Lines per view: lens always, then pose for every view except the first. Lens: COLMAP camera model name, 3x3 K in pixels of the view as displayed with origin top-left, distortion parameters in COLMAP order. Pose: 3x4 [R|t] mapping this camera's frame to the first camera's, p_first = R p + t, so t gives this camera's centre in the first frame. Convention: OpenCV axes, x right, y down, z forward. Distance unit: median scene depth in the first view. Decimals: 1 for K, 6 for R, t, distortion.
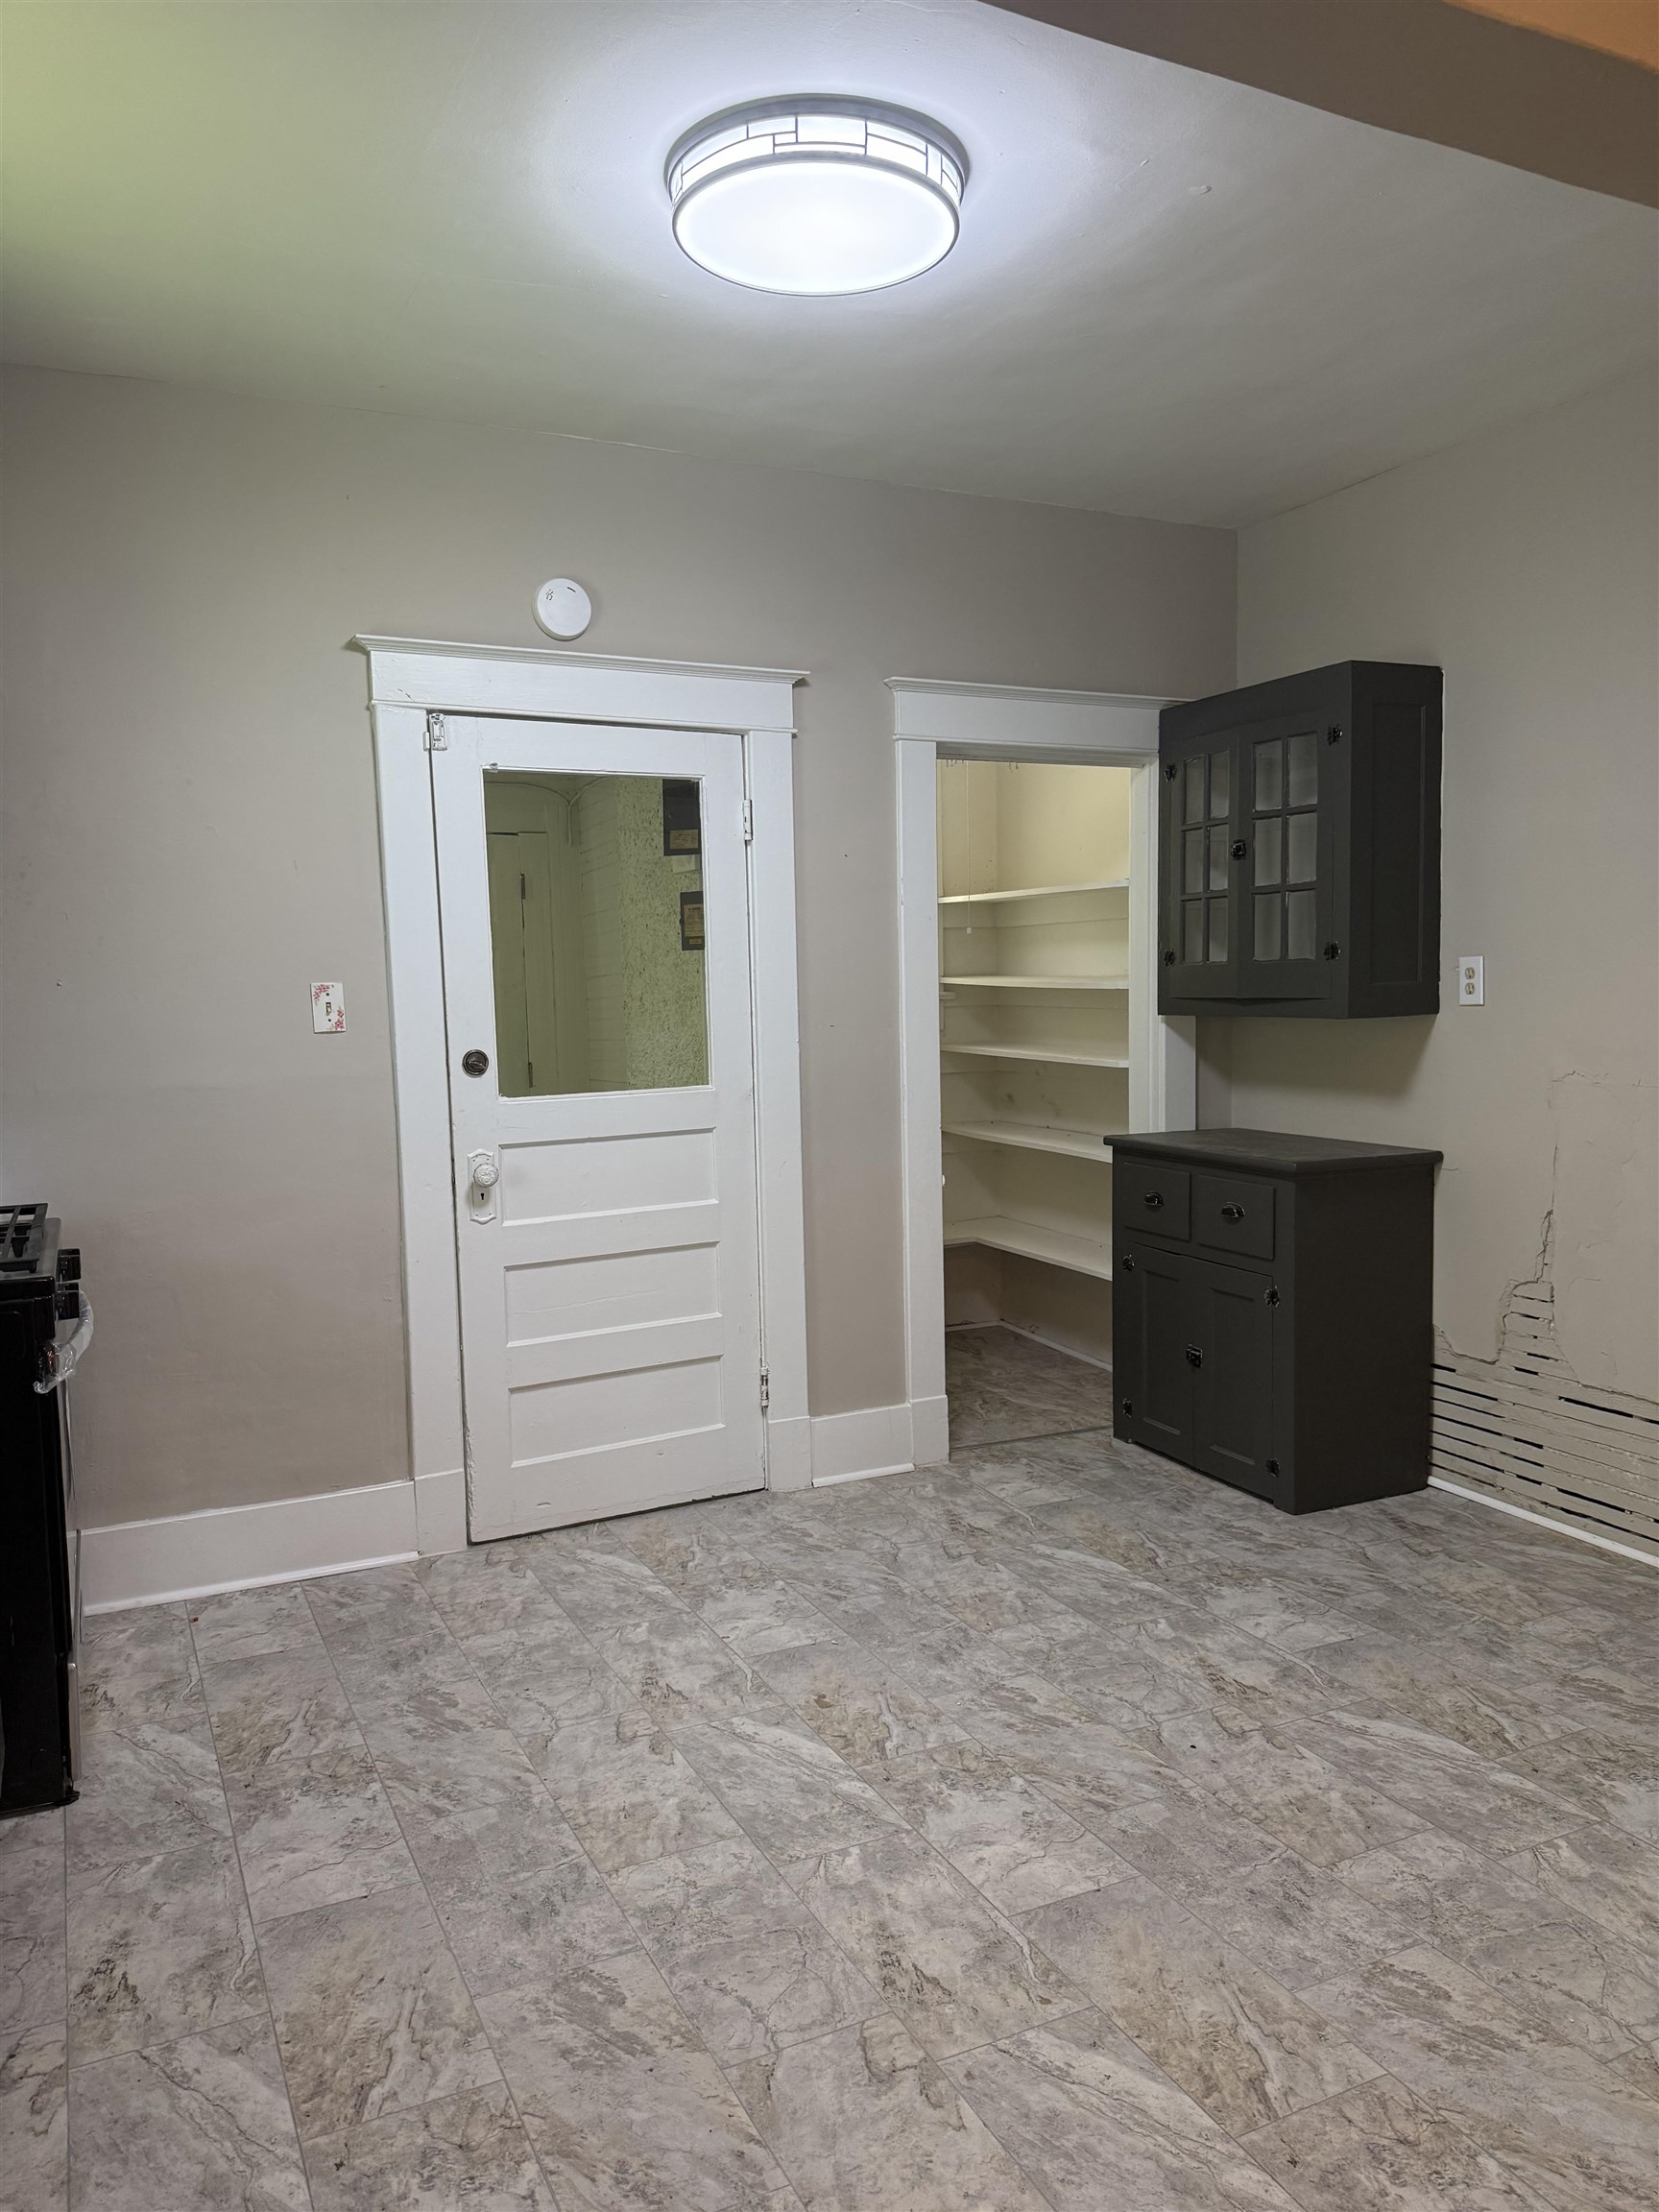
lens RADIAL K [[1580.1, 0, 829.5], [0, 1580.1, 1106.0], [0, 0, 1]] dist [-0.000483, -0.006536]
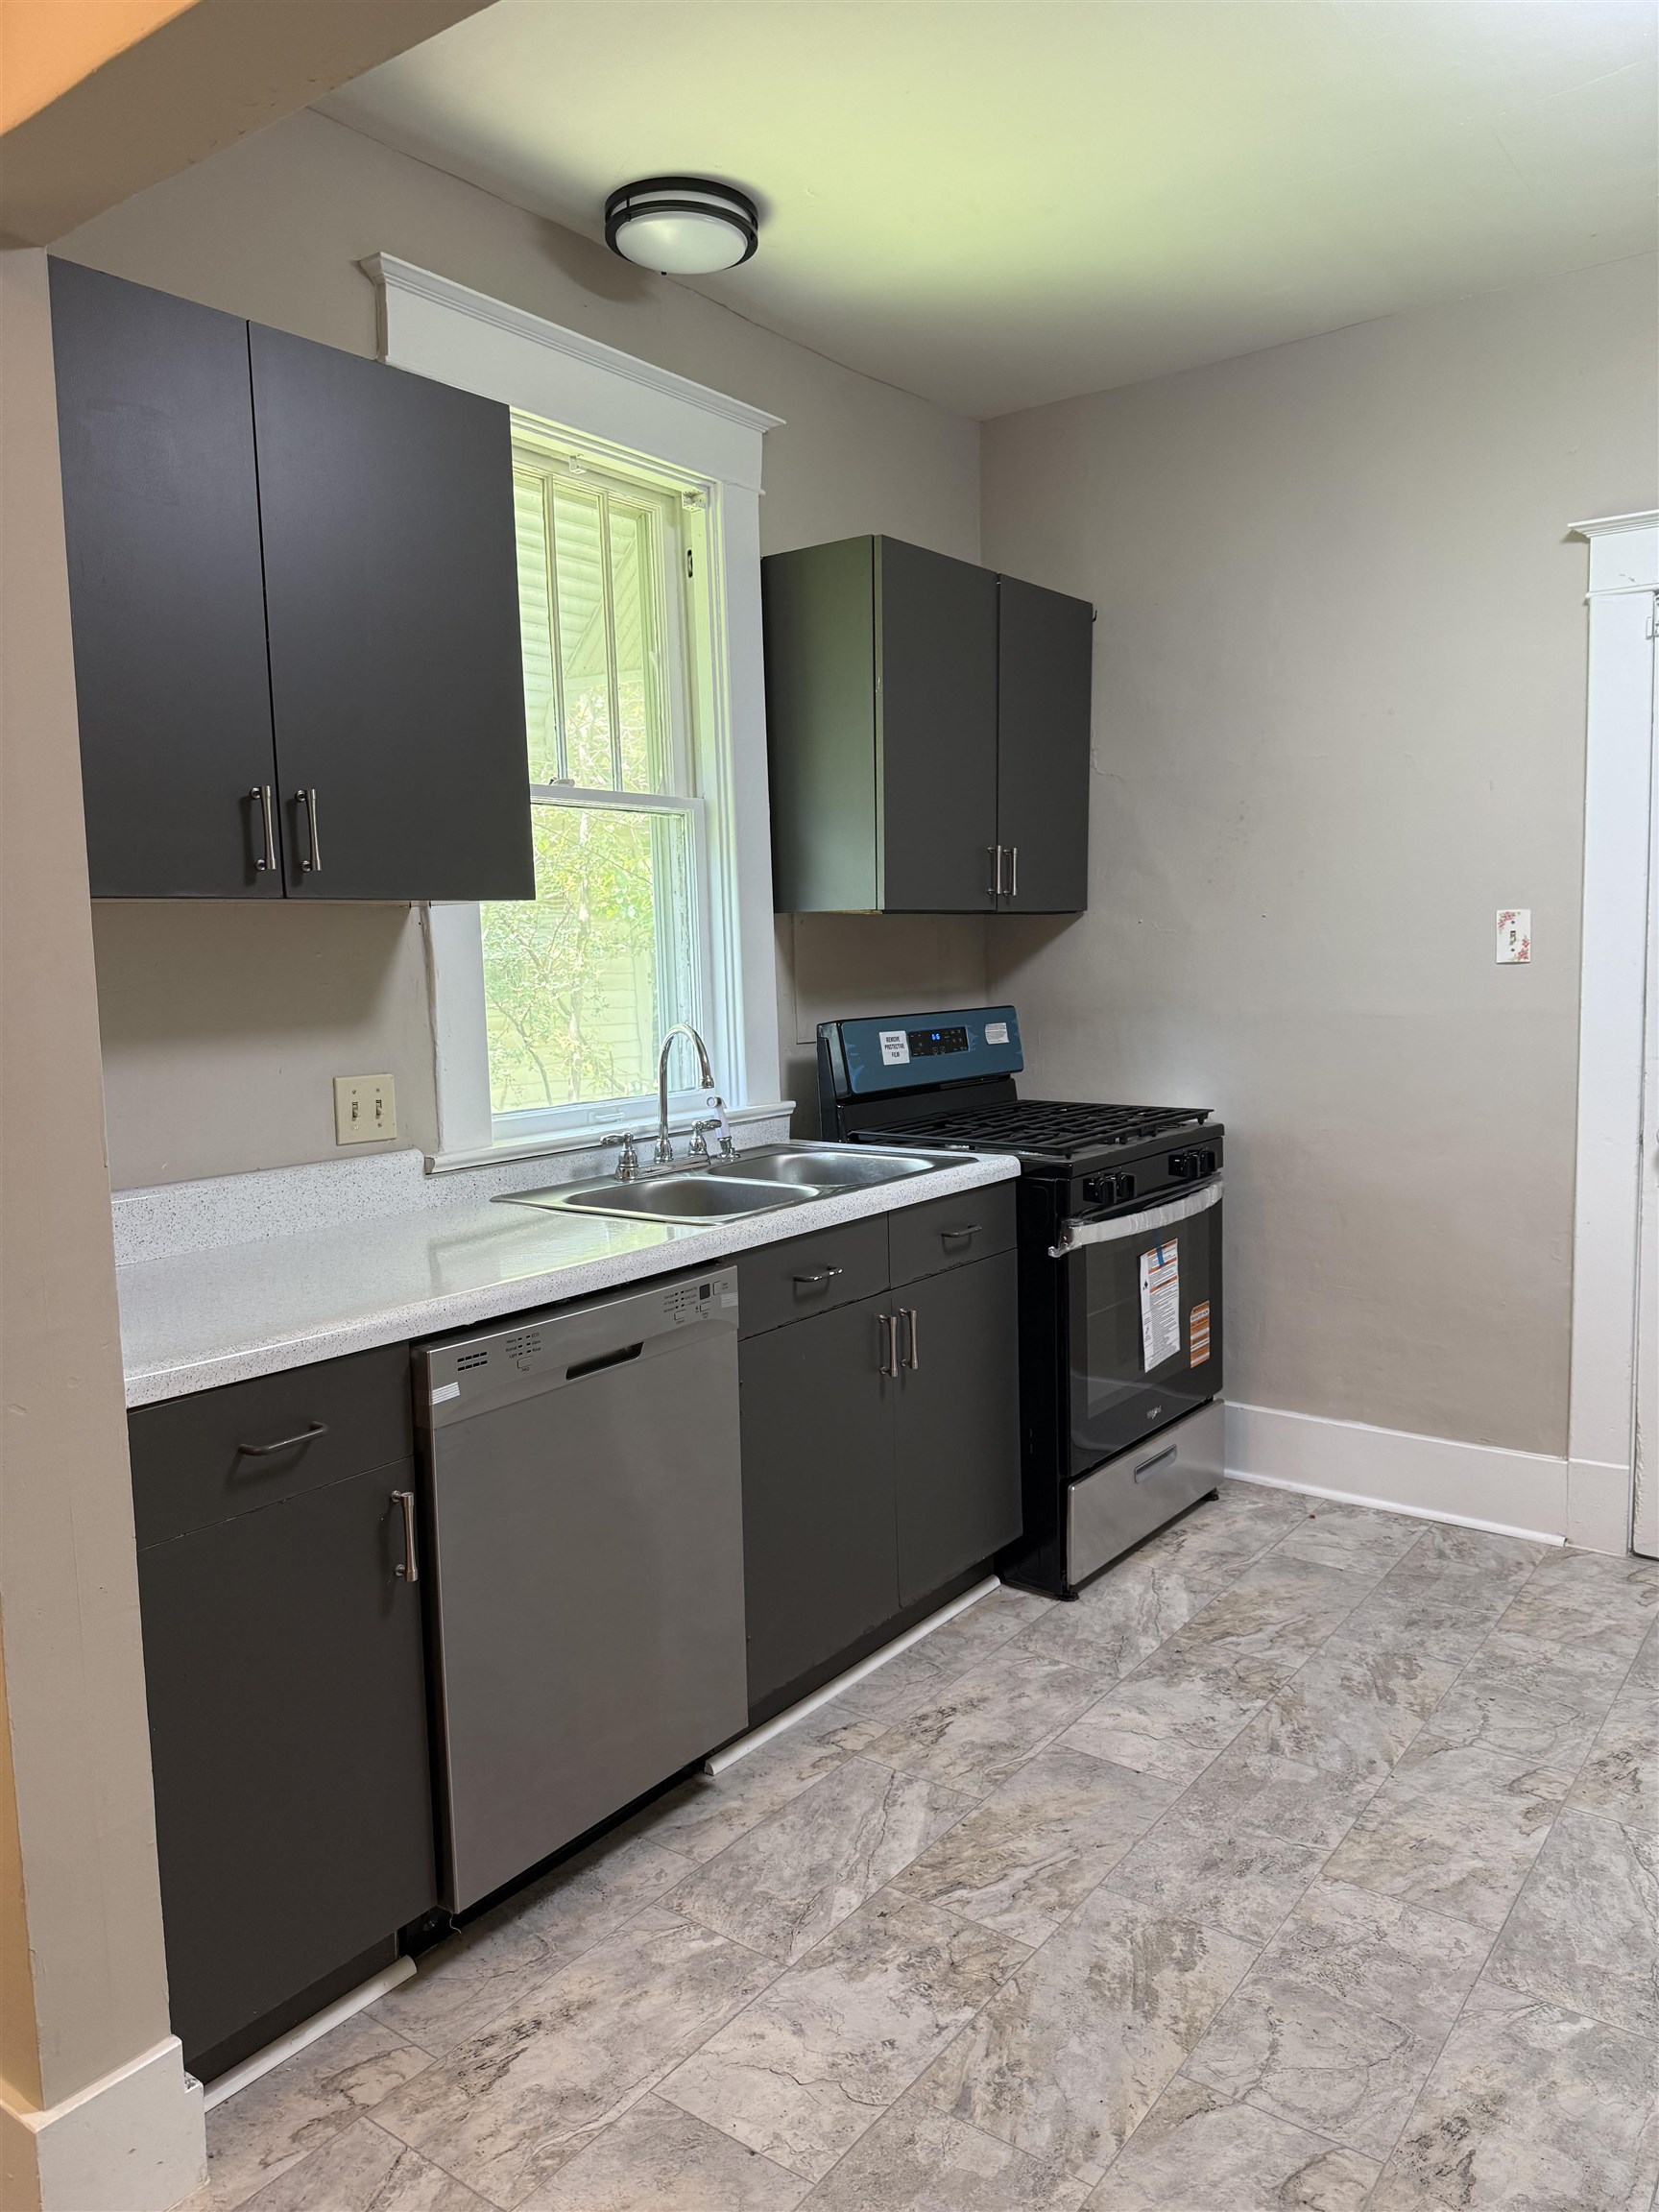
lens RADIAL K [[1573.3, 0, 805.0], [0, 1573.3, 1125.1], [0, 0, 1]] dist [0.005558, -0.018723]
pose [[0.458284, 0.116343, -0.881158, 0.508875], [-0.062179, 0.993164, 0.098792, -0.027284], [0.886628, 0.009515, 0.462385, 0.311876]]
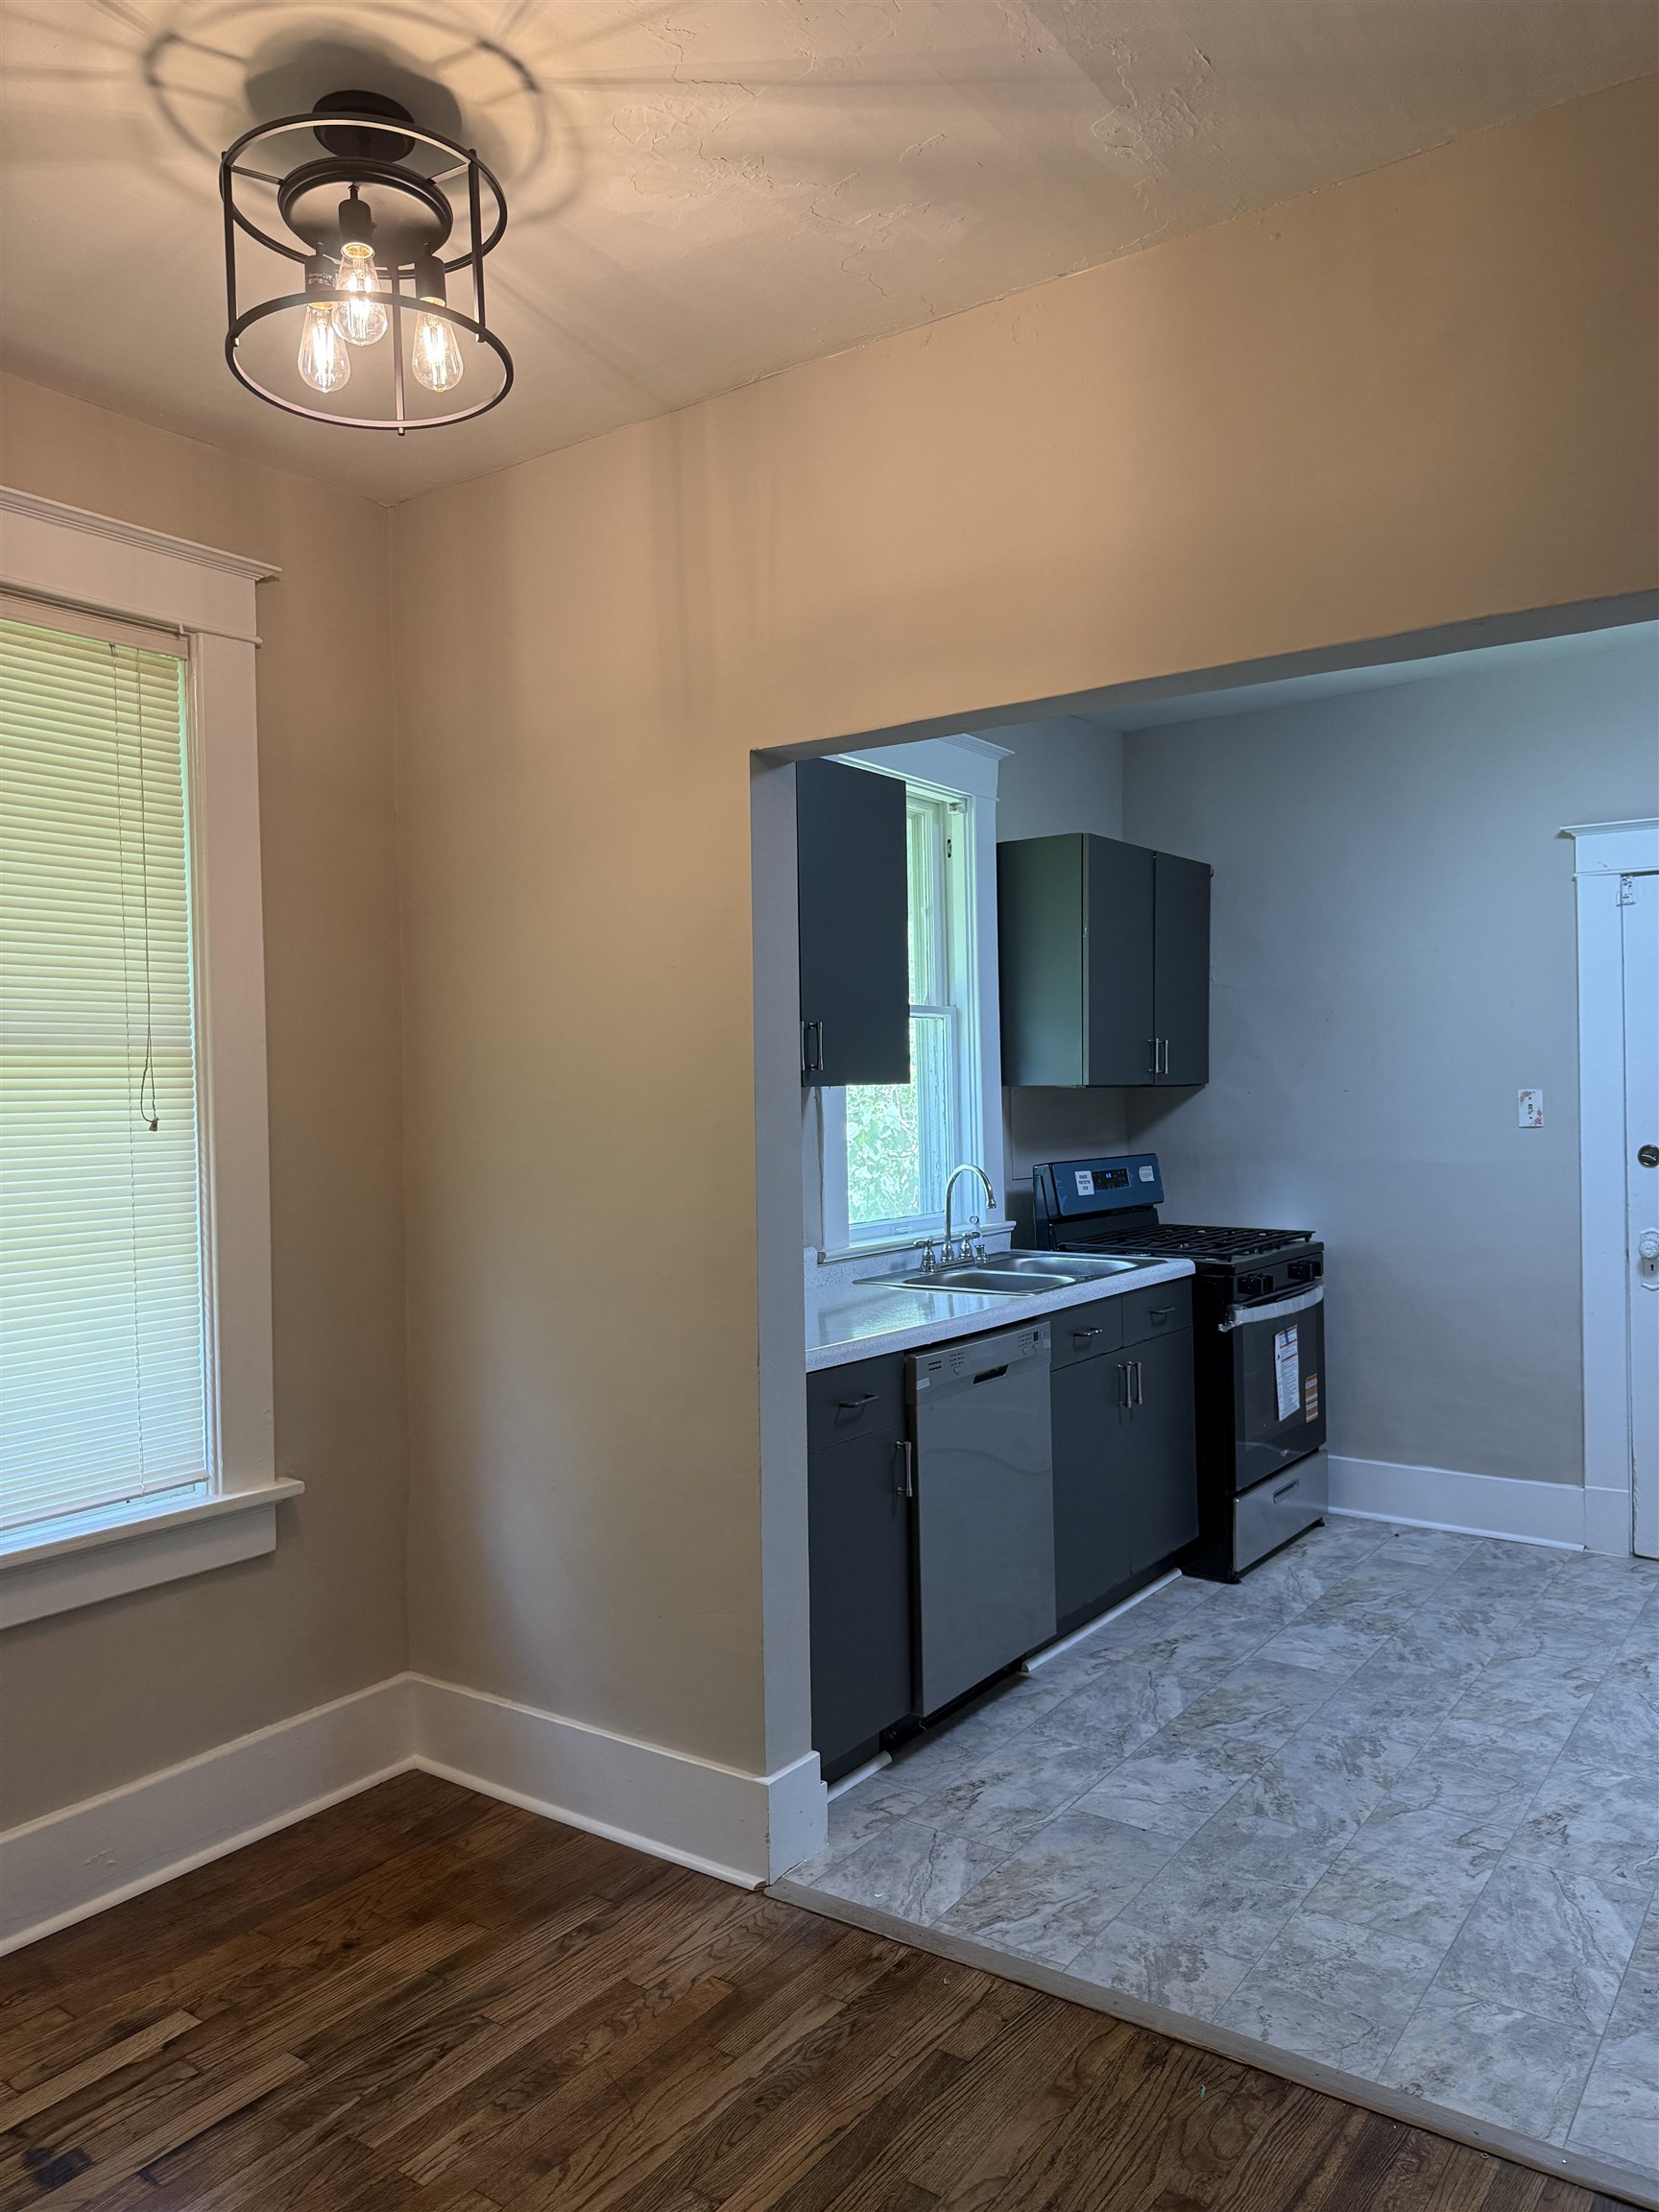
lens RADIAL K [[1580.1, 0, 829.5], [0, 1580.1, 1106.0], [0, 0, 1]] dist [-0.000483, -0.006536]
pose [[0.485689, 0.027882, -0.873687, 0.867374], [-0.073786, 0.997232, -0.009194, -0.013915], [0.871012, 0.068931, 0.486402, -0.242543]]
